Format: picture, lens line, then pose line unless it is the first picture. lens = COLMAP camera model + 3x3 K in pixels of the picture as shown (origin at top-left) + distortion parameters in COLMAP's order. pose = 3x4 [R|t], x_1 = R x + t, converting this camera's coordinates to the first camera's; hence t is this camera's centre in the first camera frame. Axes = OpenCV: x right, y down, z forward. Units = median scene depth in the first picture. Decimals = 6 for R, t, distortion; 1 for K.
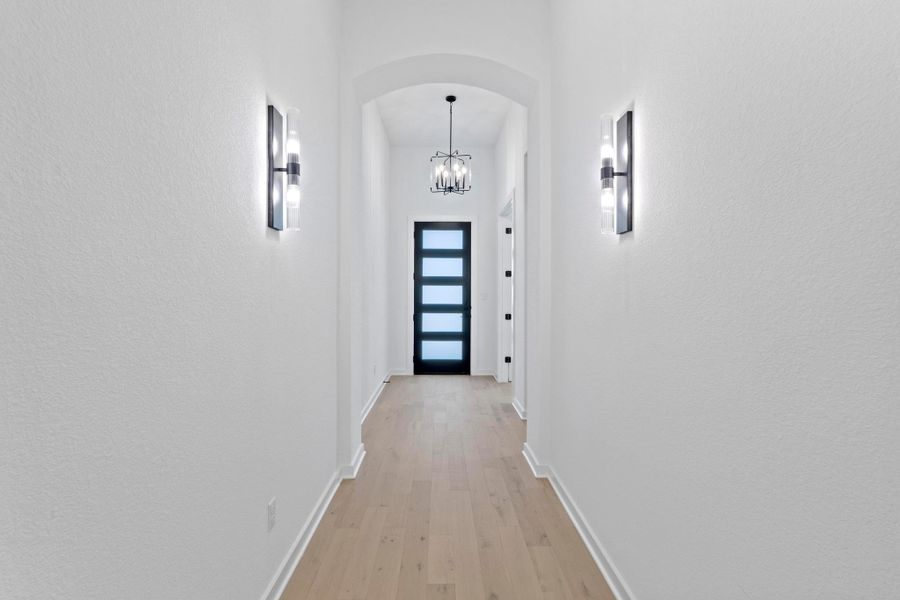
lens RADIAL K [[444.5, 0, 447.8], [0, 444.5, 294.4], [0, 0, 1]] dist [-0.005738, 0.001279]
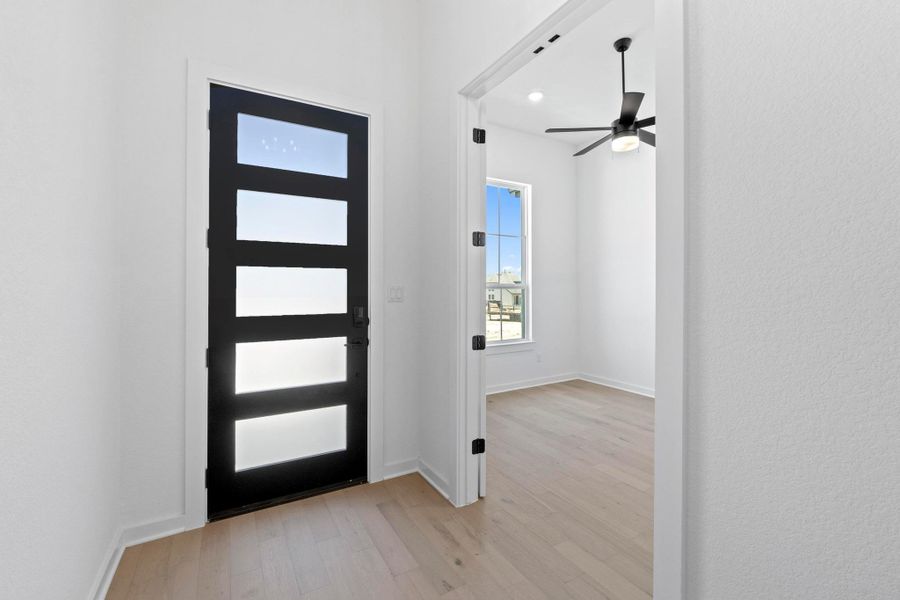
lens RADIAL K [[380.6, 0, 448.4], [0, 380.6, 283.2], [0, 0, 1]] dist [-0.004999, -0.001082]
pose [[0.875072, 0.001430, 0.483991, -0.055534], [0.007923, 0.999819, -0.017279, 0.000992], [-0.483928, 0.018955, 0.874902, 0.648908]]
